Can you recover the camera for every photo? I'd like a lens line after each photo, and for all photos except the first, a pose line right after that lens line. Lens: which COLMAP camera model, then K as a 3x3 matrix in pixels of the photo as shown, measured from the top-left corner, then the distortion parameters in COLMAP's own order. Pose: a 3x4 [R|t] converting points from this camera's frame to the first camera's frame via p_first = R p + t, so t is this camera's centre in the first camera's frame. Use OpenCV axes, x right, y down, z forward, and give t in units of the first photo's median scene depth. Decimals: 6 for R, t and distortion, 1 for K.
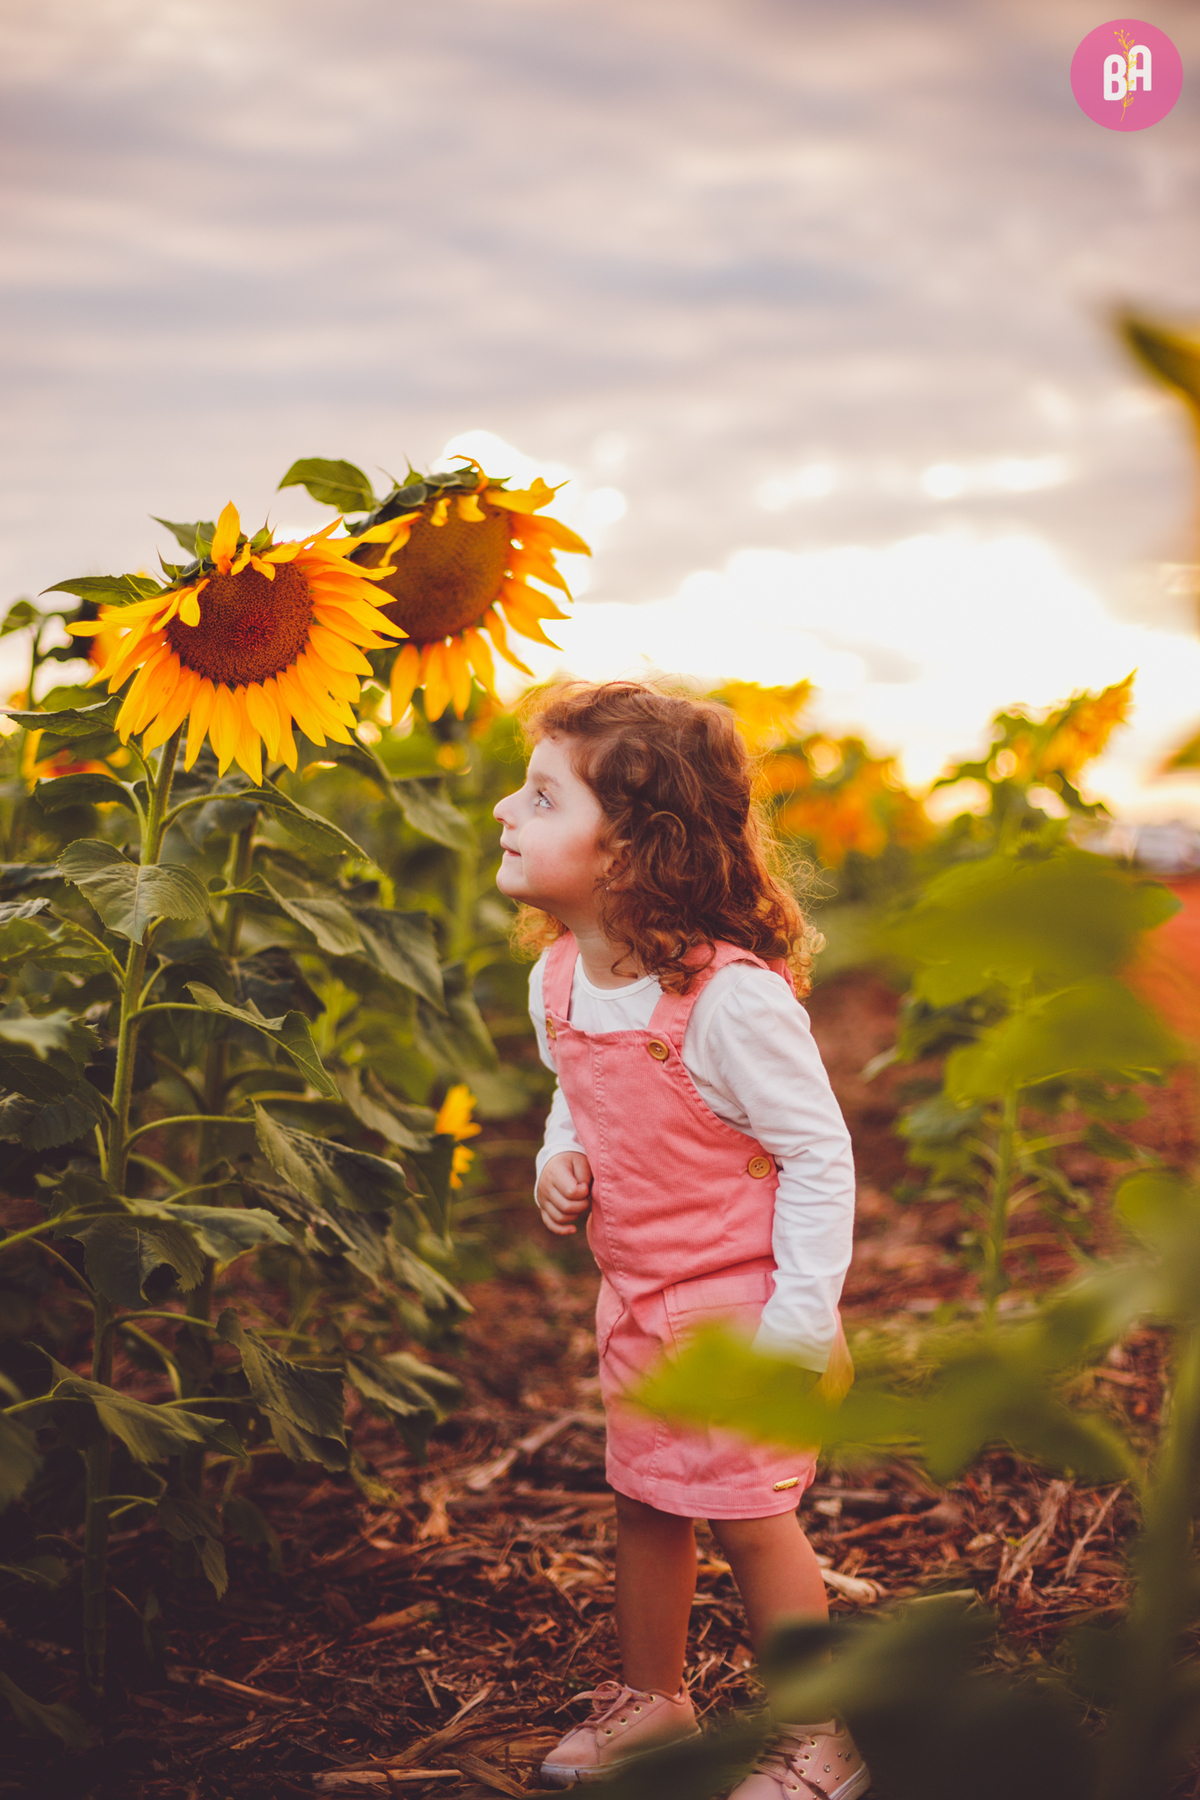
lens RADIAL K [[2722.1, 0, 600.0], [0, 2722.1, 900.0], [0, 0, 1]] dist [-0.169573, 0.000025]
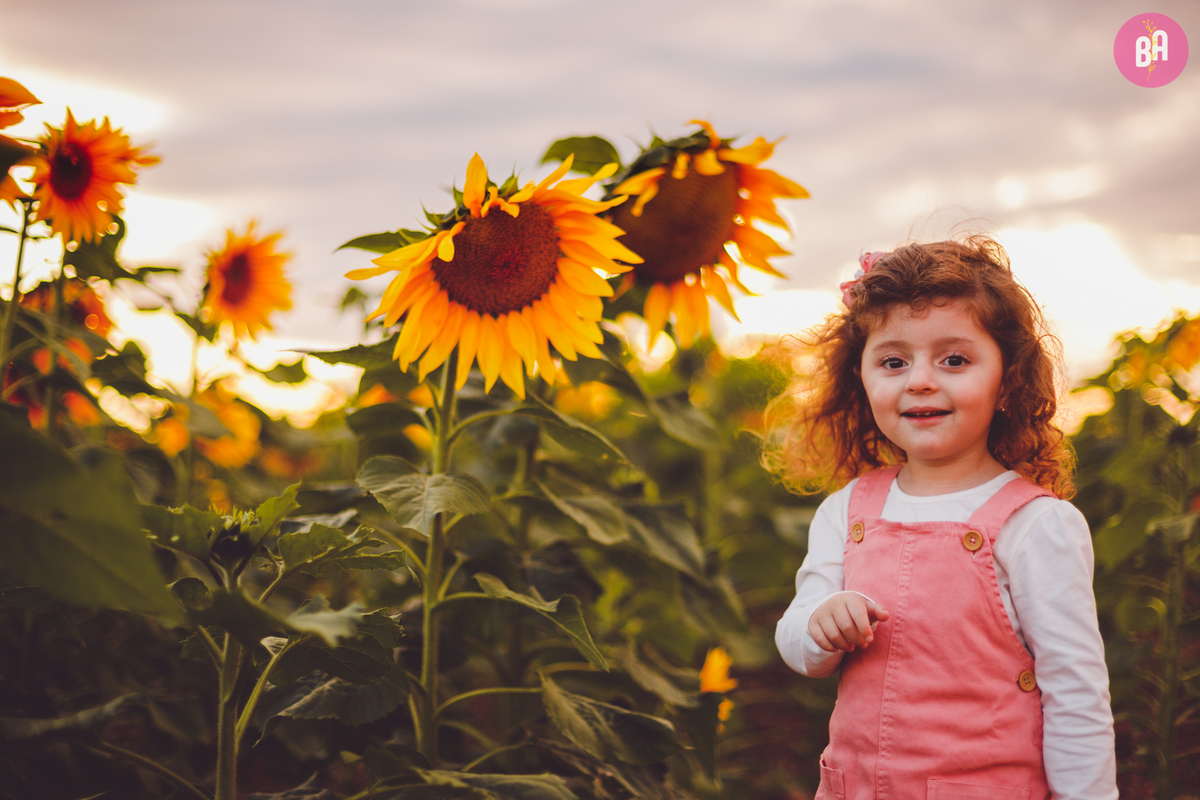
lens RADIAL K [[1814.7, 0, 600.0], [0, 1814.7, 400.0], [0, 0, 1]] dist [-0.169573, 0.000025]
pose [[0.987596, -0.072747, -0.139151, 0.013276], [0.063137, 0.995384, -0.072282, 0.015113], [0.143767, 0.062600, 0.987630, 0.230883]]
